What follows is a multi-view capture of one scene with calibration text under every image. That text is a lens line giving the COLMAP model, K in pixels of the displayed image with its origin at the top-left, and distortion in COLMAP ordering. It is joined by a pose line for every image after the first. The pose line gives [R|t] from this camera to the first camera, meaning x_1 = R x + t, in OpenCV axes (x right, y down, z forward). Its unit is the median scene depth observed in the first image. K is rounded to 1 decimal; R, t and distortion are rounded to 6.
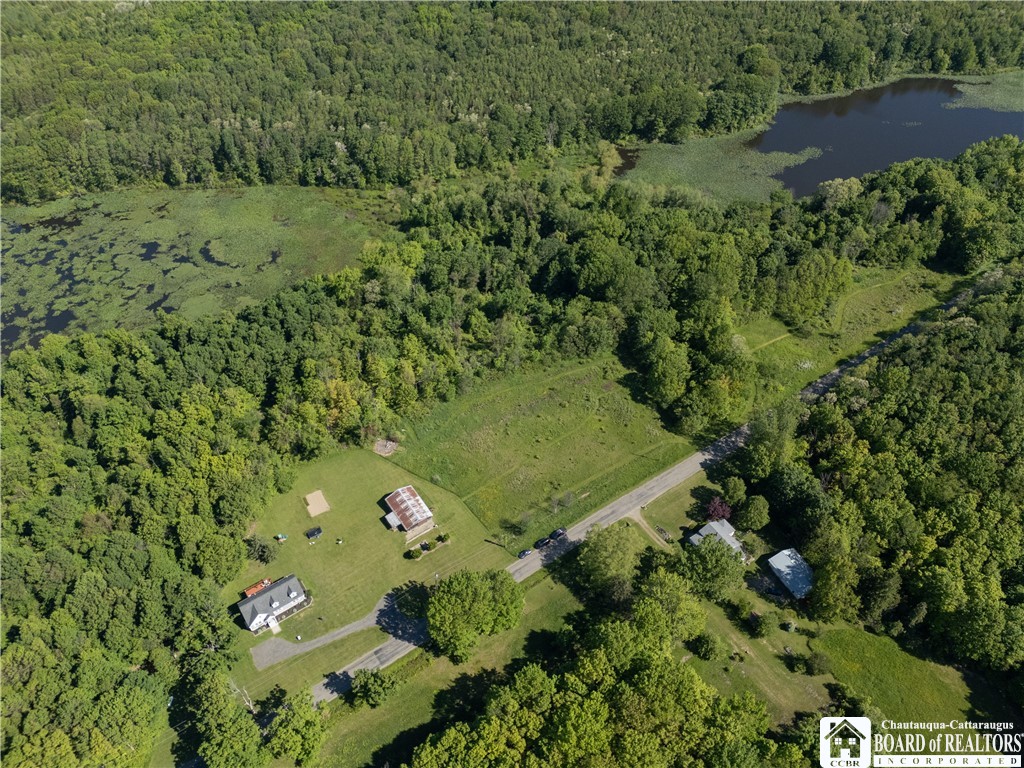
lens RADIAL K [[762.8, 0, 513.4], [0, 762.8, 382.1], [0, 0, 1]] dist [0.058239, -0.050517]
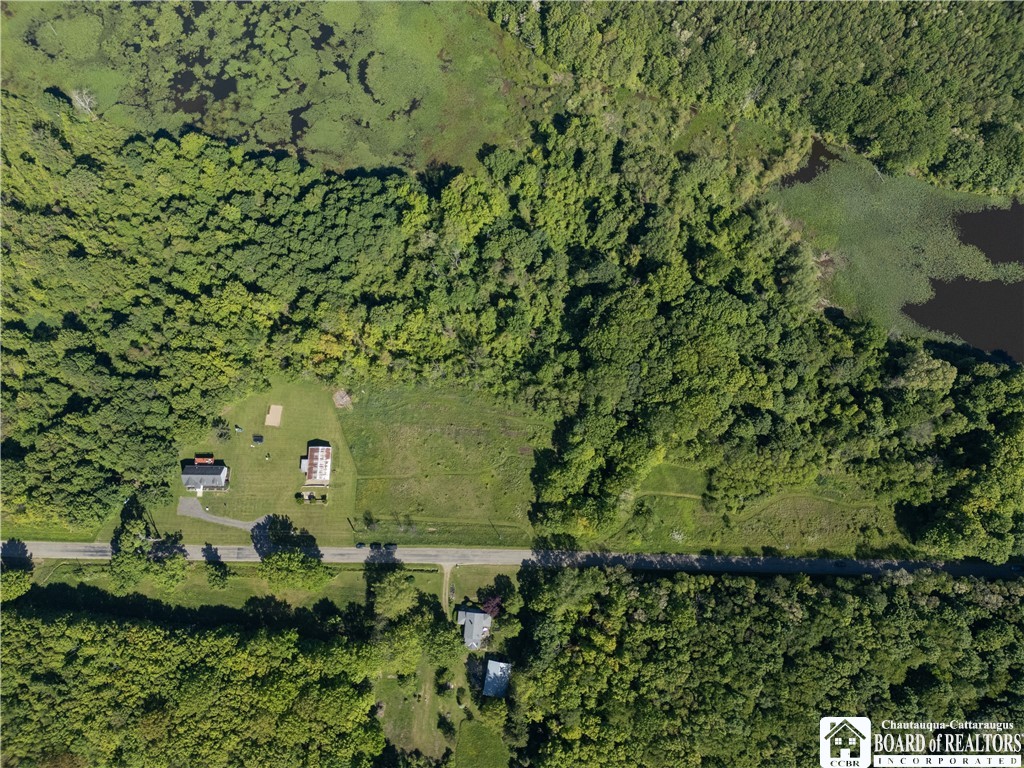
lens RADIAL K [[762.8, 0, 510.3], [0, 762.8, 387.0], [0, 0, 1]] dist [0.058239, -0.050517]
pose [[0.808335, 0.576705, -0.118344, 0.172850], [-0.426939, 0.712646, 0.556650, -0.652167], [0.405360, -0.399434, 0.822274, 0.048884]]
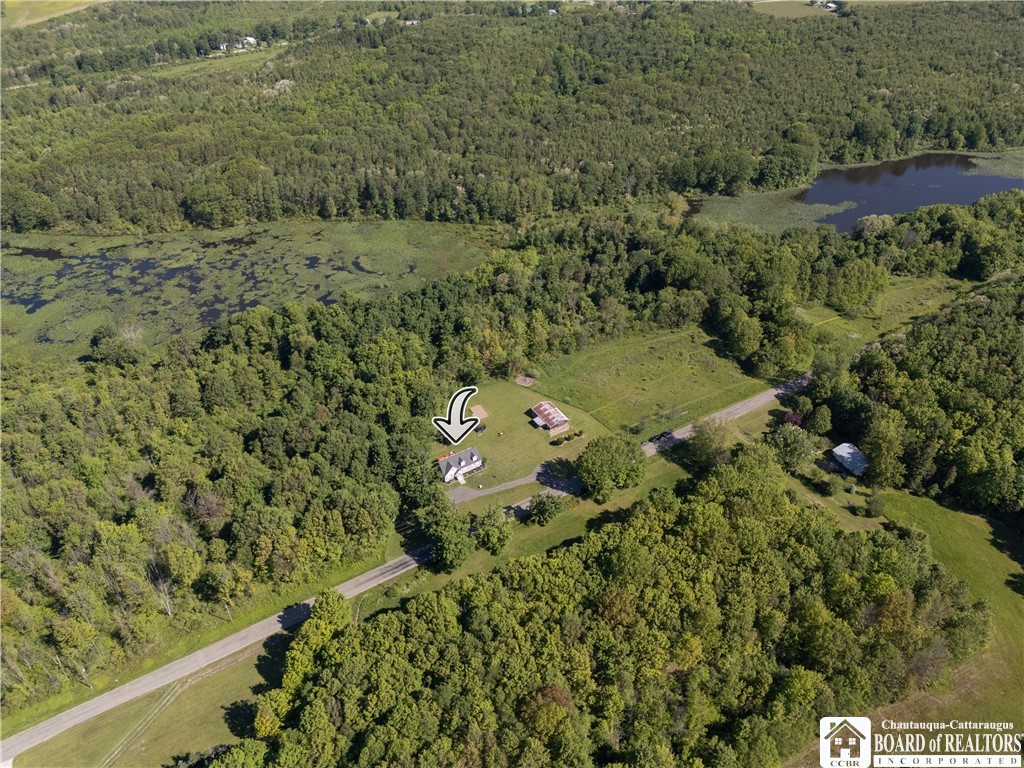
lens RADIAL K [[762.8, 0, 511.2], [0, 762.8, 383.8], [0, 0, 1]] dist [0.058239, -0.050517]
pose [[0.998948, 0.026349, -0.037544, -0.121005], [-0.031148, 0.990550, -0.133570, 0.223095], [0.033670, 0.134599, 0.990328, -0.237700]]
